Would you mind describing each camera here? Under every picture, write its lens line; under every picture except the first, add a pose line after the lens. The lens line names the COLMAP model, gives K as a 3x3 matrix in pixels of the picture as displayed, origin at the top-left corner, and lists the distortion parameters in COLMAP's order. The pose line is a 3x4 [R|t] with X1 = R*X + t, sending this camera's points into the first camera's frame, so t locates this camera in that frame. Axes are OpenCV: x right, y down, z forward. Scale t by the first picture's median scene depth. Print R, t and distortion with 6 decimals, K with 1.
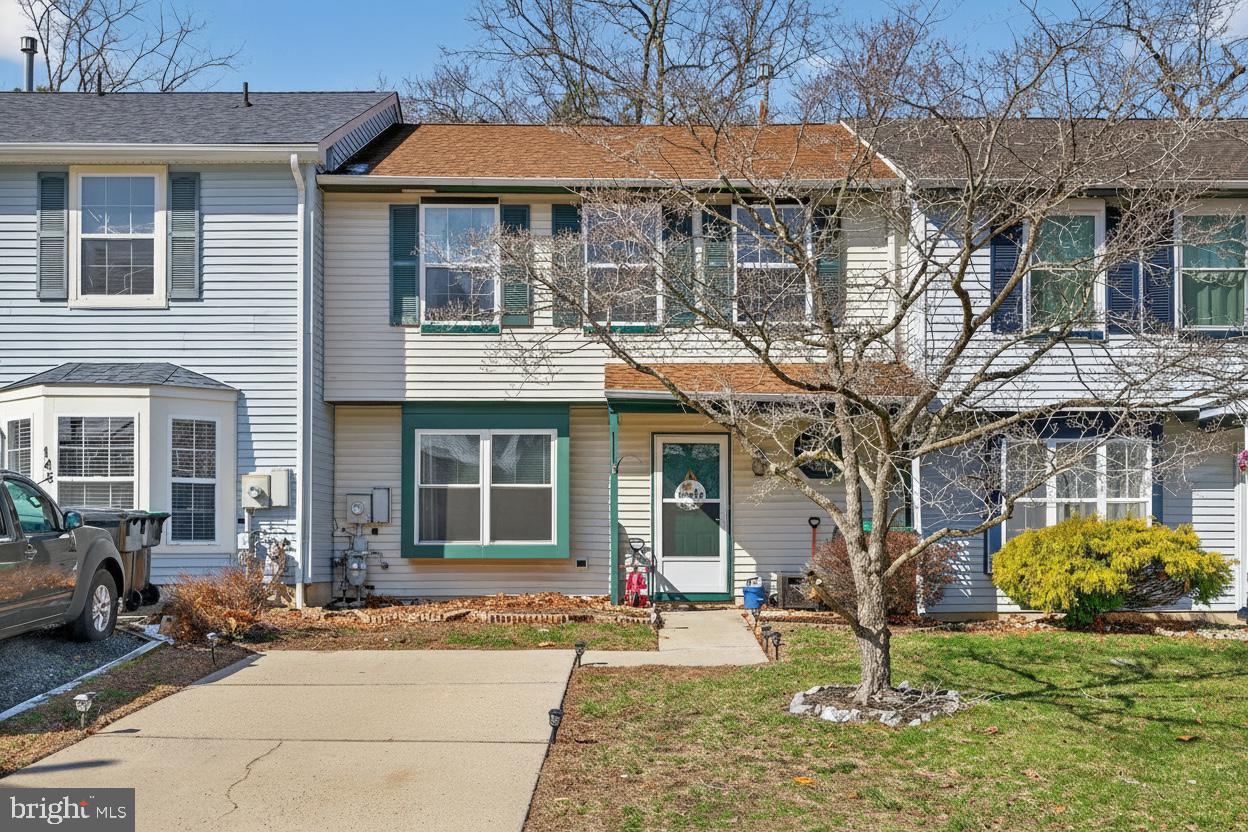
lens RADIAL K [[1301.4, 0, 636.8], [0, 1301.4, 526.0], [0, 0, 1]] dist [-0.007467, 0.003588]
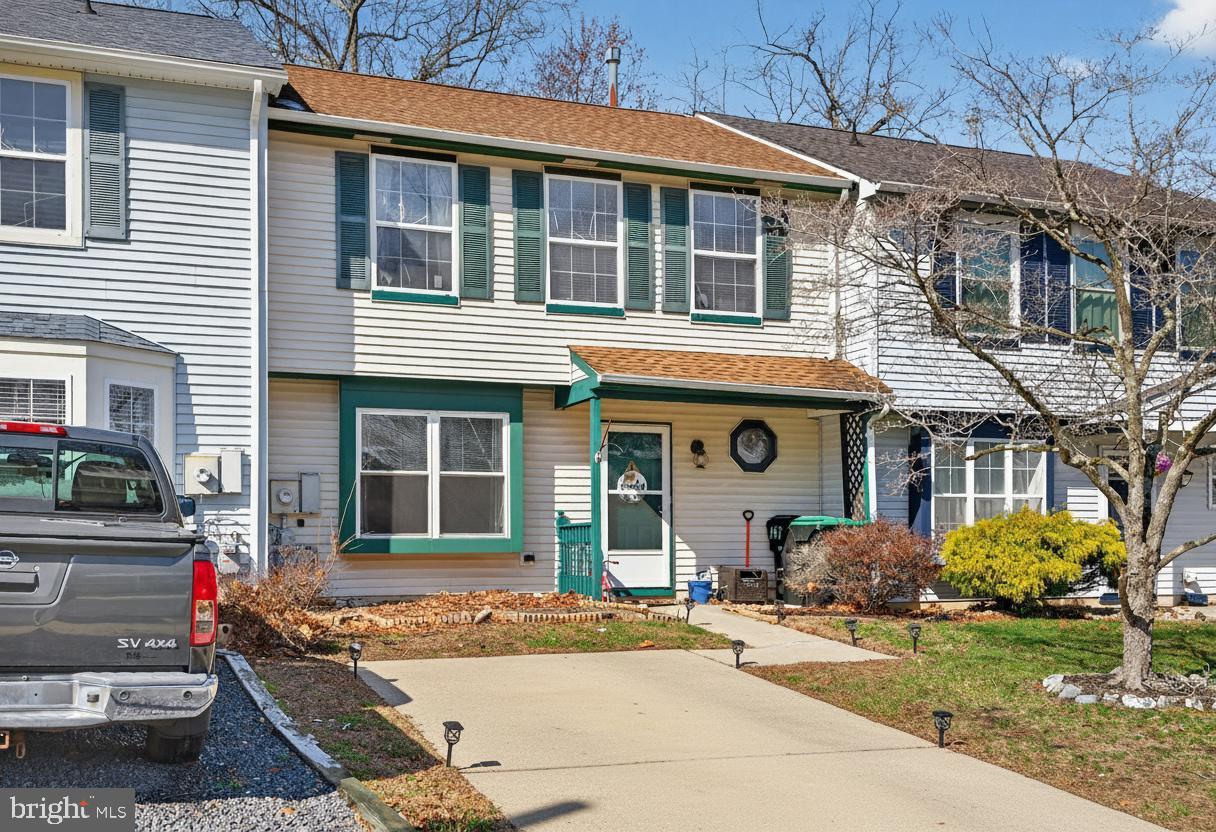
lens RADIAL K [[1295.0, 0, 623.4], [0, 1295.0, 534.4], [0, 0, 1]] dist [-0.013725, 0.012301]
pose [[0.930737, 0.000103, 0.365689, -0.328797], [-0.004186, 0.999937, 0.010372, 0.002008], [-0.365665, -0.011185, 0.930679, 0.114399]]
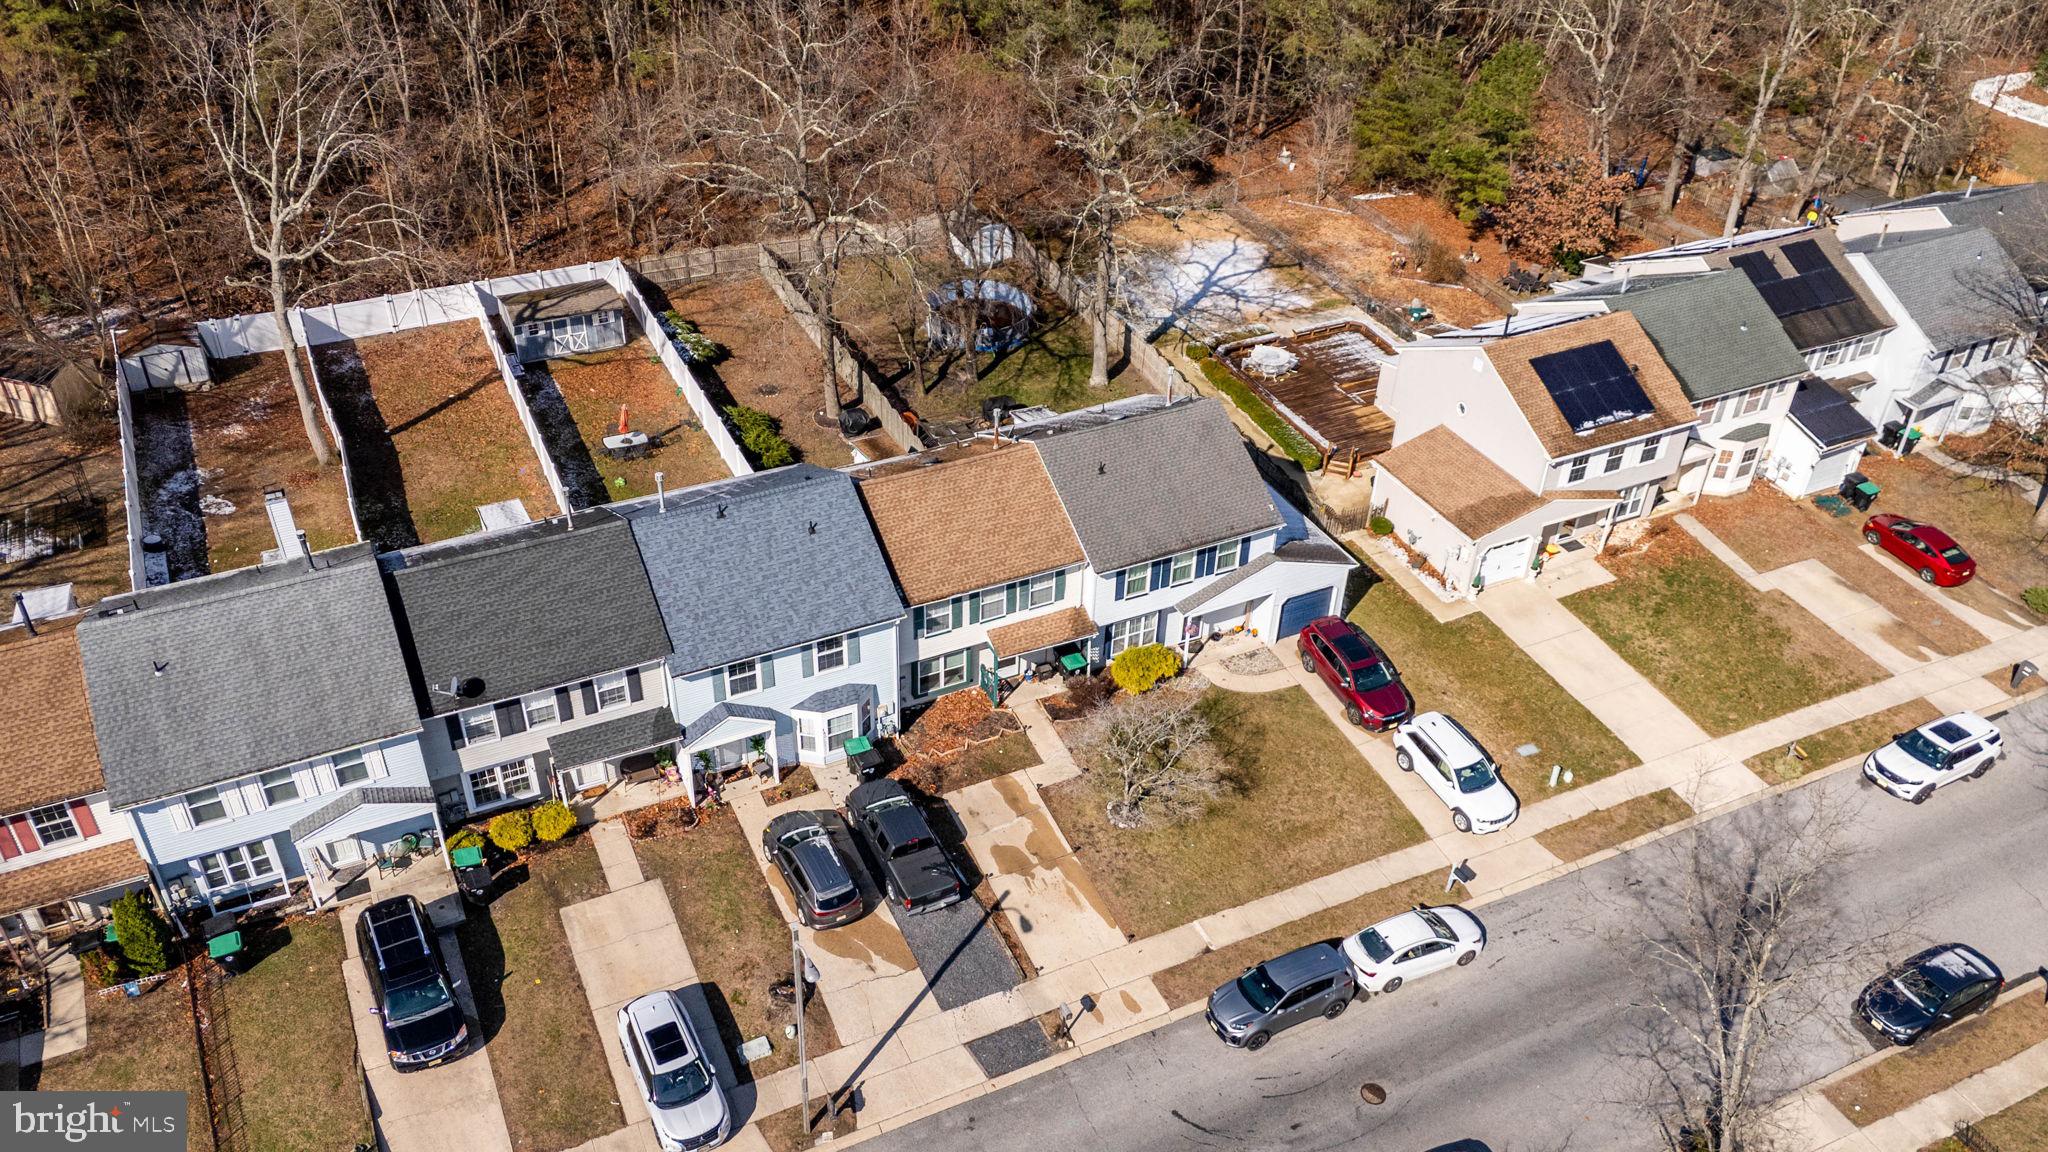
lens RADIAL K [[1605.6, 0, 1038.2], [0, 1605.6, 568.3], [0, 0, 1]] dist [0.086134, -0.000893]
pose [[0.902016, -0.229225, 0.365819, -1.140095], [-0.042875, 0.795628, 0.604267, -2.291871], [-0.429569, -0.560742, 0.707841, -1.381328]]
